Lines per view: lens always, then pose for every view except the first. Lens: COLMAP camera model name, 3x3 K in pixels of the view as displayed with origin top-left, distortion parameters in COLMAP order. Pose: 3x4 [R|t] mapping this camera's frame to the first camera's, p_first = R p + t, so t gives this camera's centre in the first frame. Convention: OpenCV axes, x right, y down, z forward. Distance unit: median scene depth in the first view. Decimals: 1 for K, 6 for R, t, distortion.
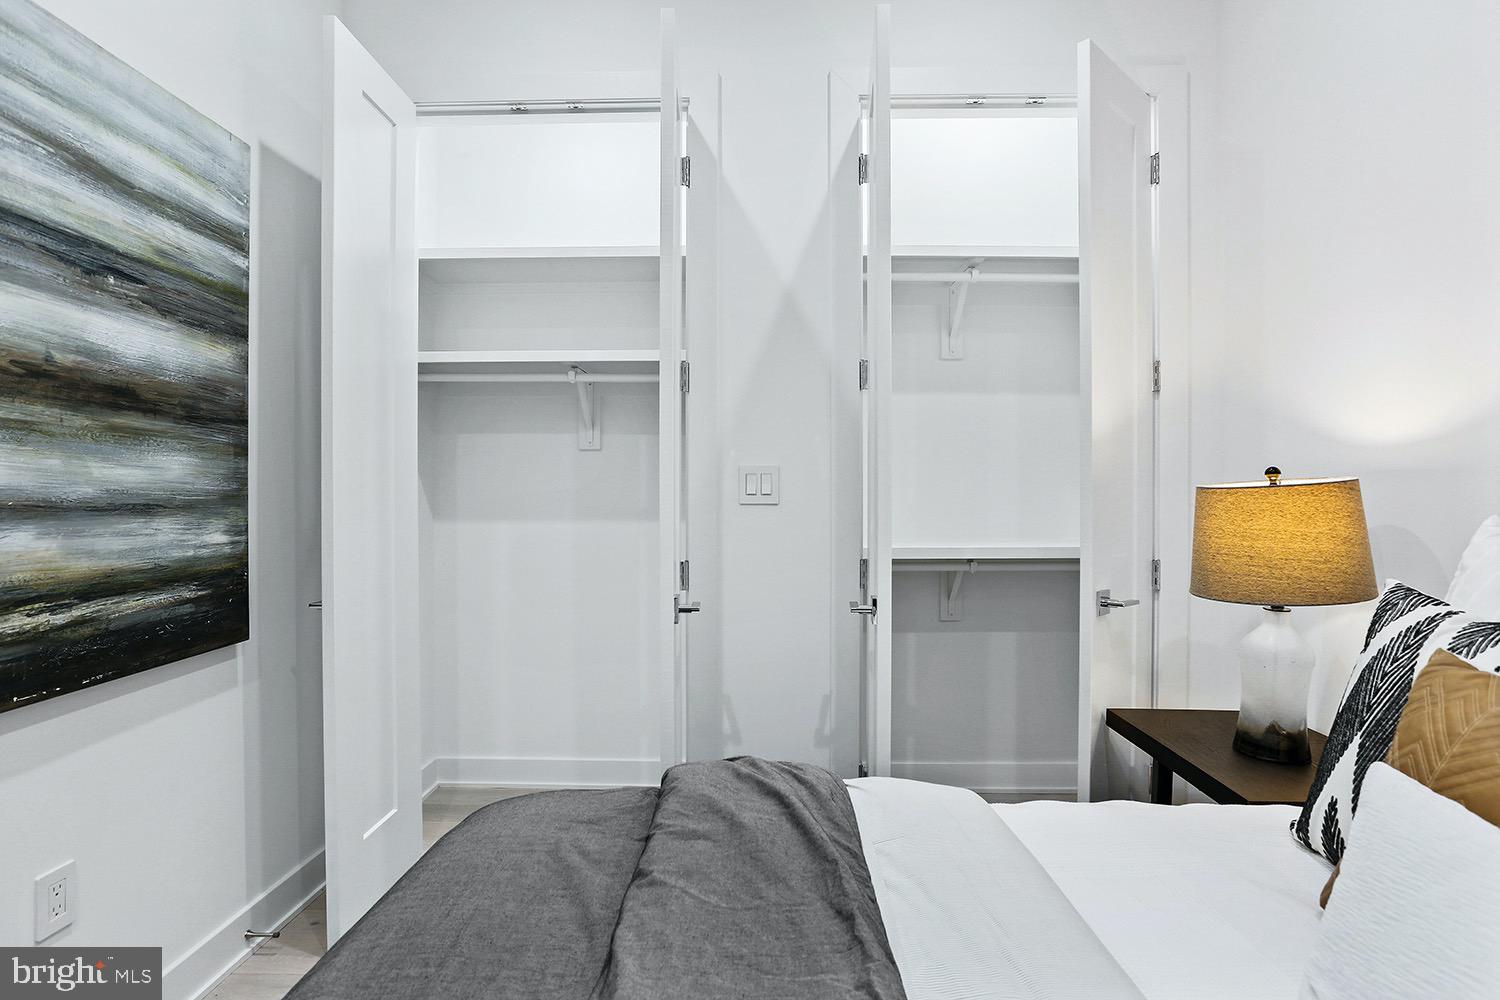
lens RADIAL K [[816.2, 0, 750.0], [0, 816.2, 500.0], [0, 0, 1]] dist [-0.000801, -0.000135]
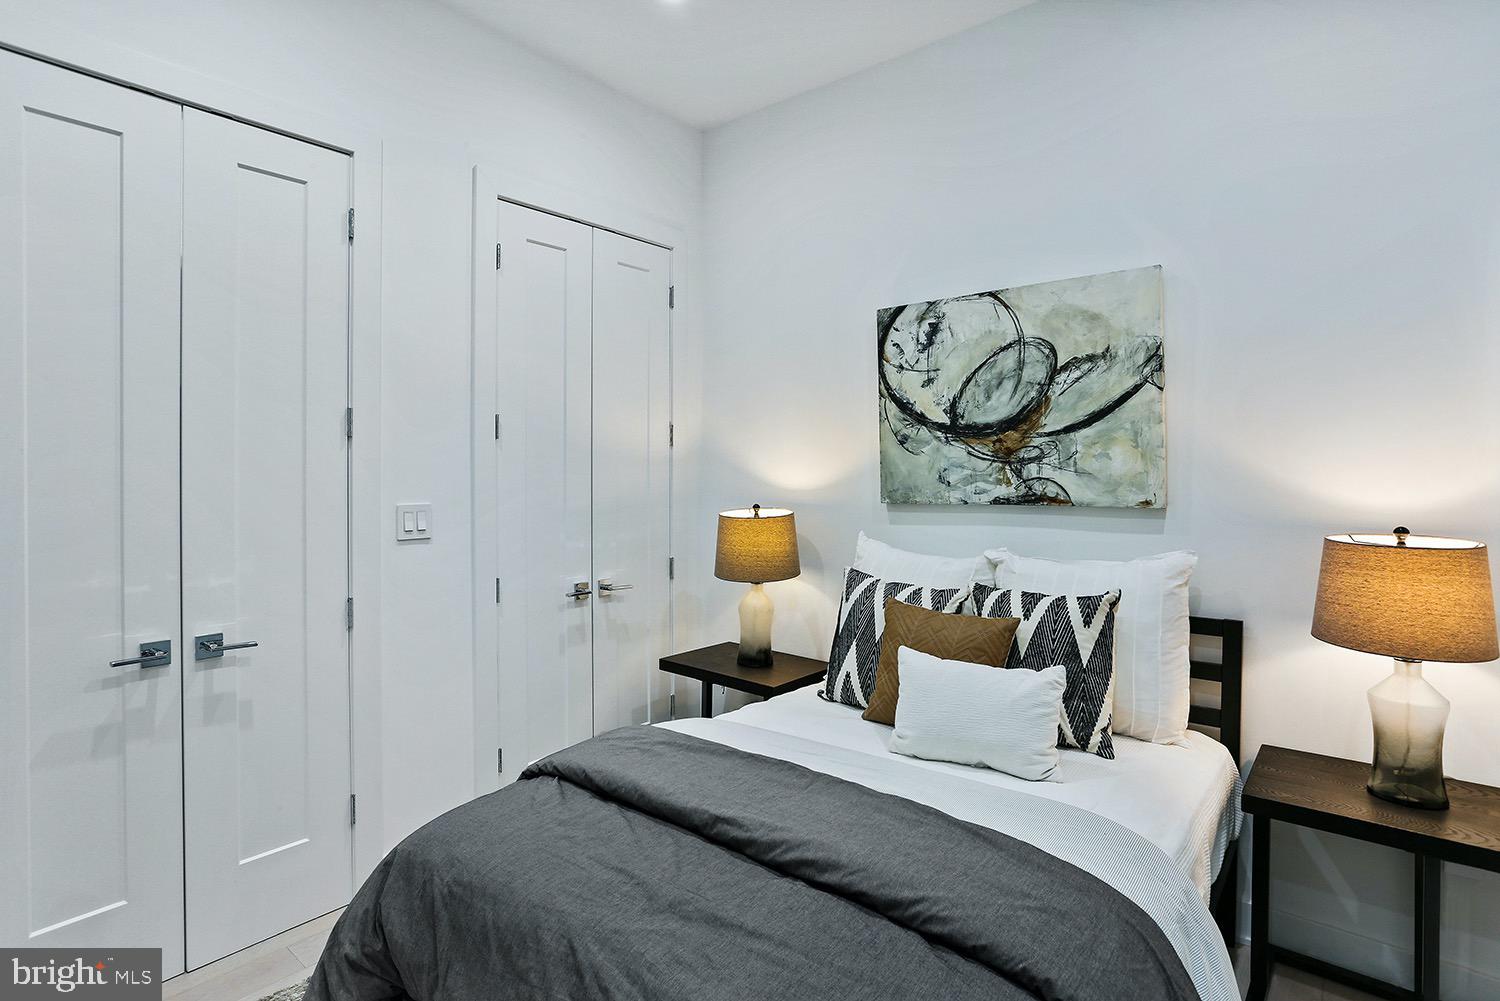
lens RADIAL K [[763.2, 0, 753.2], [0, 763.2, 470.2], [0, 0, 1]] dist [-0.000051, 0.000036]
pose [[0.630406, -0.001550, 0.776264, -0.727419], [0.008131, 0.999956, -0.004606, -0.116529], [-0.776223, 0.009216, 0.630391, -0.062085]]
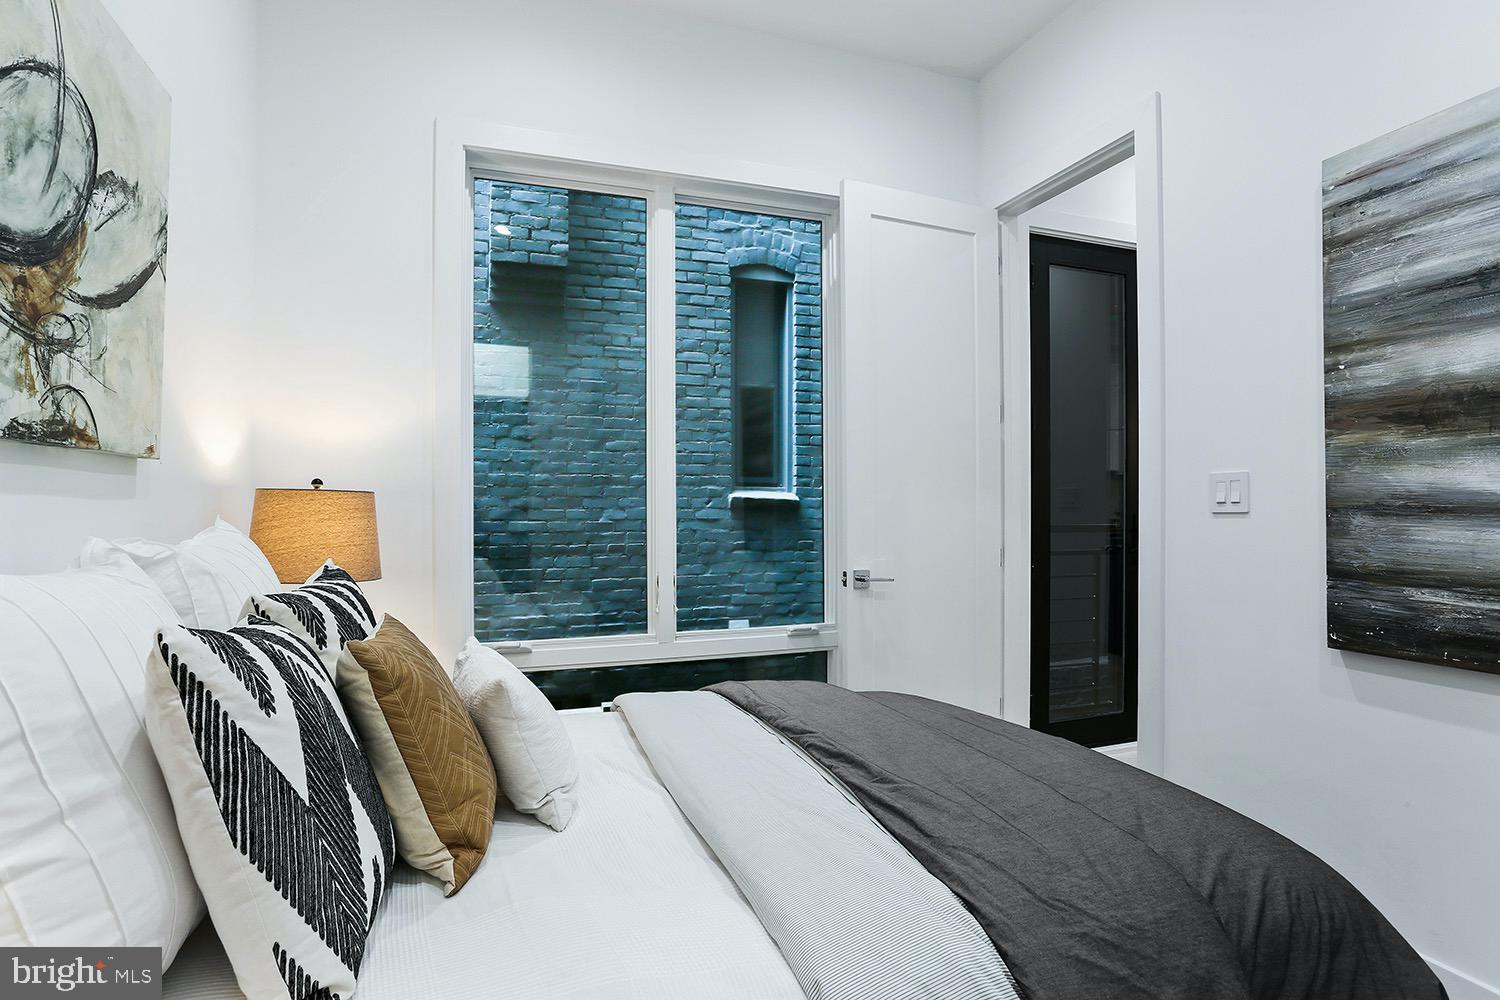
lens RADIAL K [[742.7, 0, 750.0], [0, 742.7, 500.0], [0, 0, 1]] dist [0.000544, 0.000224]
pose [[-0.938782, 0.001999, -0.344507, 0.442200], [0.001479, 0.999997, 0.001774, 0.001163], [0.344510, 0.001156, -0.938782, 1.315030]]
